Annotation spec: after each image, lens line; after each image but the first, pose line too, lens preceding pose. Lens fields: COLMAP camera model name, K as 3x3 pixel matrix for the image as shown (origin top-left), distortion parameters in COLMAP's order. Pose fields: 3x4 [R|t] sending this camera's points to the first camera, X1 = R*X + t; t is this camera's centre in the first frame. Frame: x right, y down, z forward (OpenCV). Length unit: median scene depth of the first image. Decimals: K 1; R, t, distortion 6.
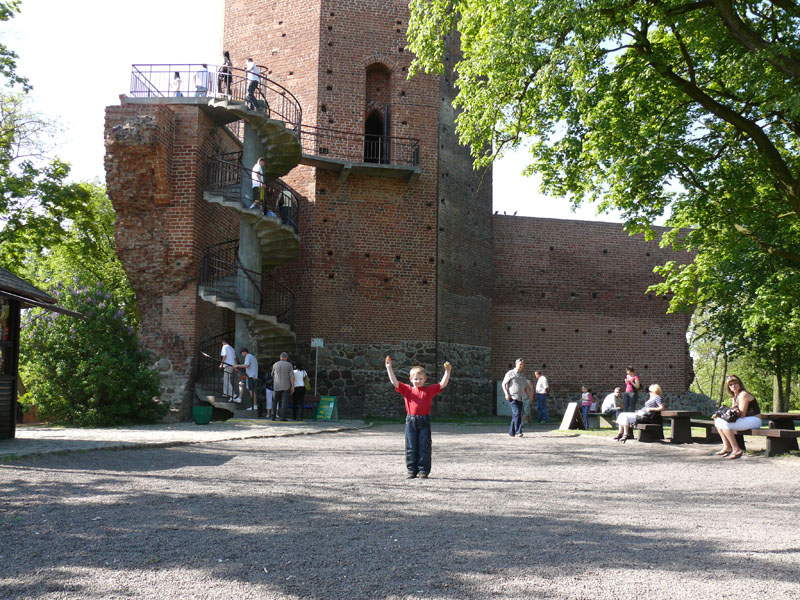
lens RADIAL K [[893.5, 0, 400.0], [0, 893.5, 300.0], [0, 0, 1]] dist [-0.158874, 0.201772]
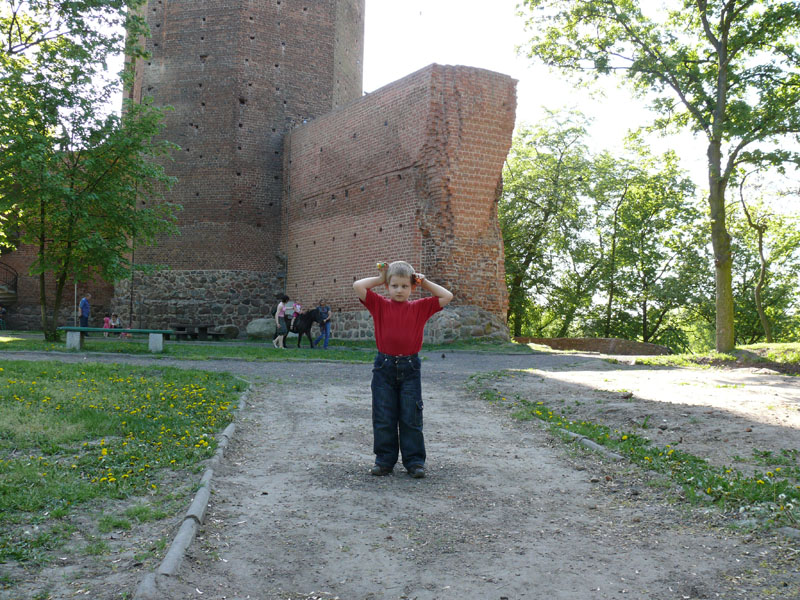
lens RADIAL K [[825.4, 0, 400.0], [0, 825.4, 300.0], [0, 0, 1]] dist [-0.199735, 0.273680]
pose [[0.293047, -0.046147, -0.954984, 1.190211], [0.089512, 0.995772, -0.020650, 0.141223], [0.951899, -0.079431, 0.295939, 1.021542]]
